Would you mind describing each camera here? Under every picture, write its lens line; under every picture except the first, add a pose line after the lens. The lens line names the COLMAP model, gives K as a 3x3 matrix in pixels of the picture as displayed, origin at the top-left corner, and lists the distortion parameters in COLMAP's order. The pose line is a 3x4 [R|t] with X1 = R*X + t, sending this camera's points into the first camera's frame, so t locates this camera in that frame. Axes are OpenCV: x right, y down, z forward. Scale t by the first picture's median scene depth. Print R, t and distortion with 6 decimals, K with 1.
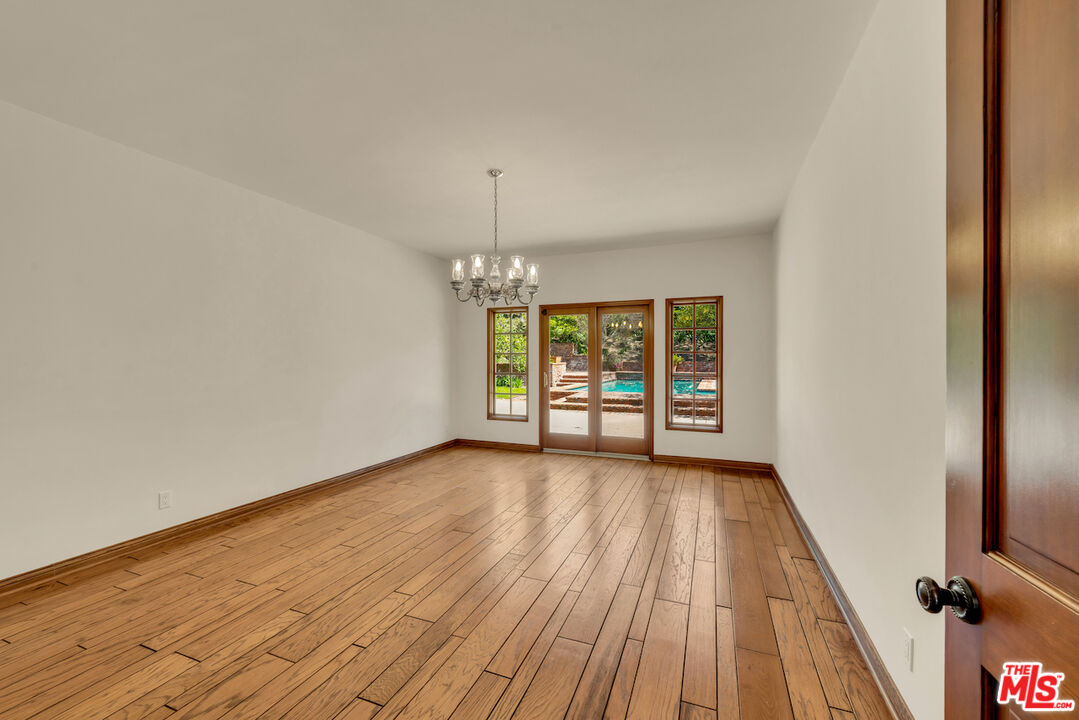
lens RADIAL K [[436.8, 0, 540.7], [0, 436.8, 369.9], [0, 0, 1]] dist [0.013274, 0.000236]
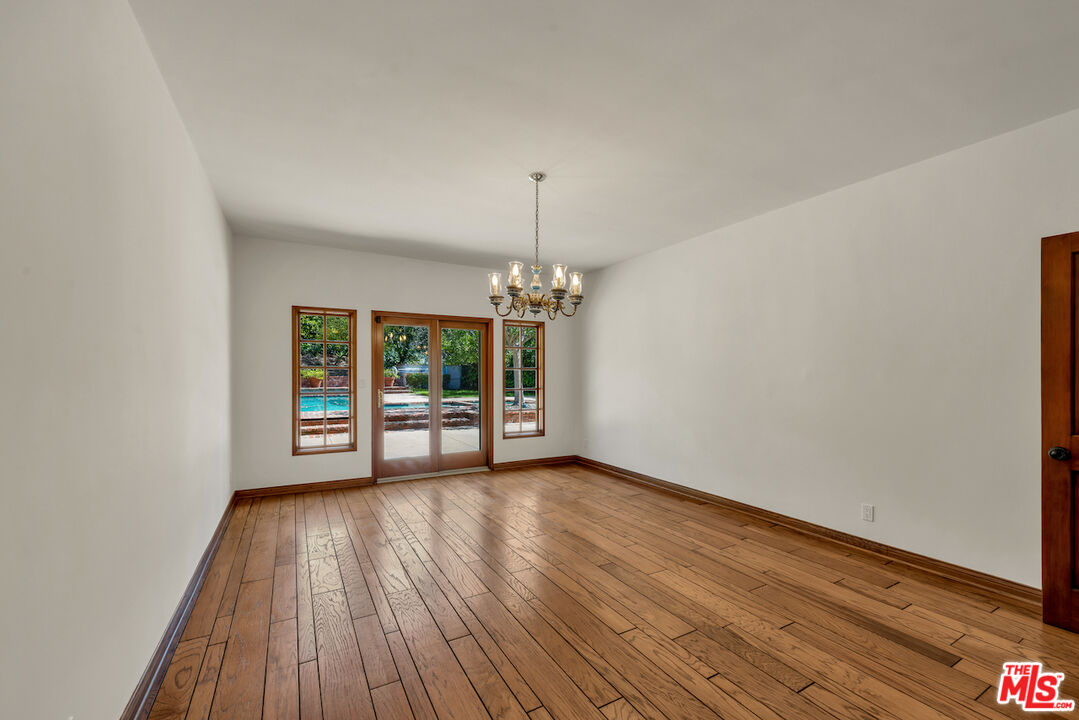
lens RADIAL K [[436.8, 0, 540.7], [0, 436.8, 369.9], [0, 0, 1]] dist [0.013274, 0.000236]
pose [[0.622066, 0.011030, 0.782887, -0.498056], [0.014460, 0.999568, -0.025572, -0.005899], [-0.782831, 0.027228, 0.621638, 0.242173]]
